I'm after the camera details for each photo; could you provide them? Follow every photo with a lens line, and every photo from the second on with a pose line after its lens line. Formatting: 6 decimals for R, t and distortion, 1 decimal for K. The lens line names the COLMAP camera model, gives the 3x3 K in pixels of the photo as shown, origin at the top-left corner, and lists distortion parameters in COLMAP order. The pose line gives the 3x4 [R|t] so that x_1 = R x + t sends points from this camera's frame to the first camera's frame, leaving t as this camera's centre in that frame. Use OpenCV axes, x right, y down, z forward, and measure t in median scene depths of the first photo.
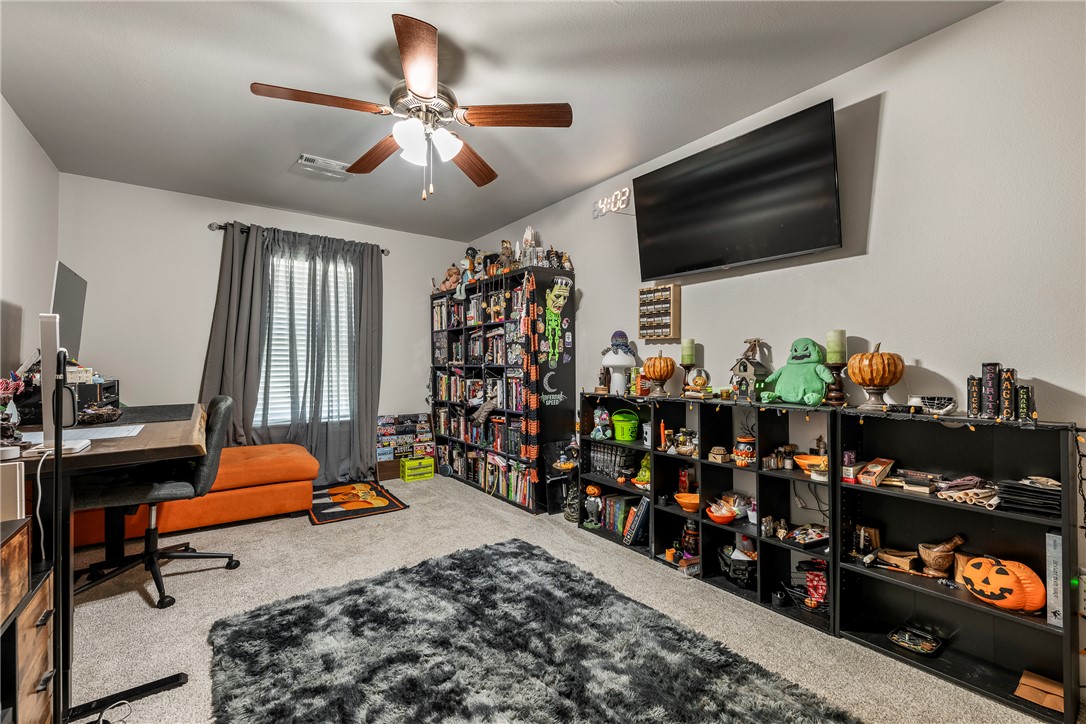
lens RADIAL K [[454.7, 0, 540.2], [0, 454.7, 360.3], [0, 0, 1]] dist [-0.002249, -0.000015]
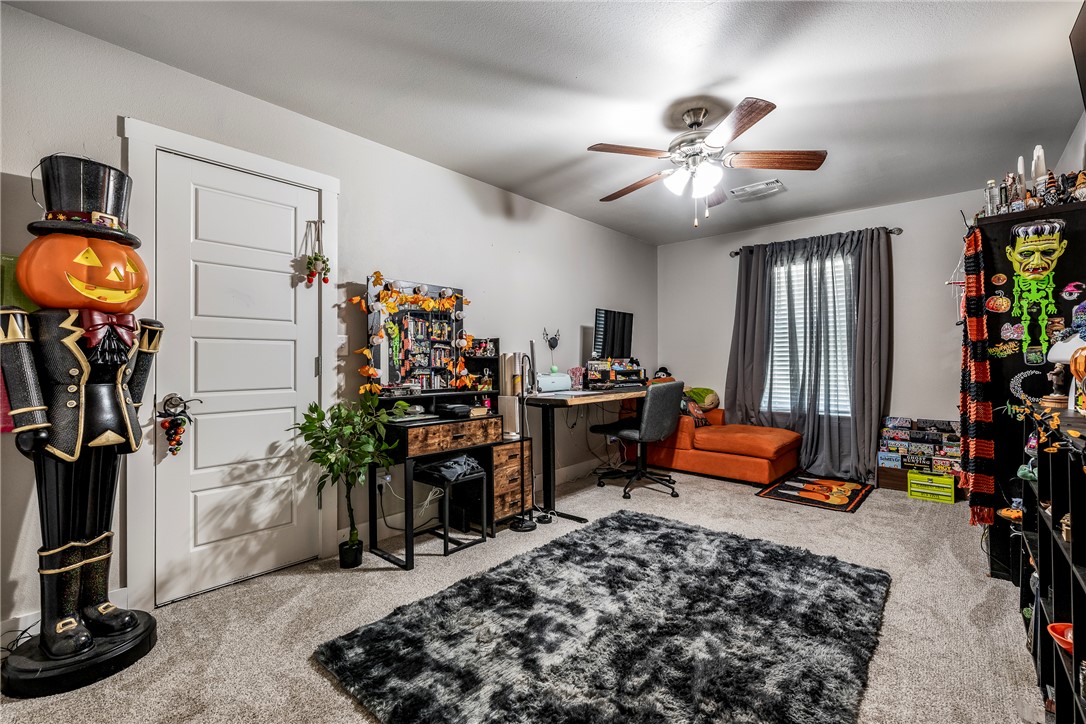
lens RADIAL K [[466.6, 0, 543.0], [0, 466.6, 362.0], [0, 0, 1]] dist [-0.000694, 0.000089]
pose [[0.227453, 0.003881, -0.973781, 0.767592], [0.011033, 0.999918, 0.006563, 0.001951], [0.973727, -0.012236, 0.227391, 0.259768]]
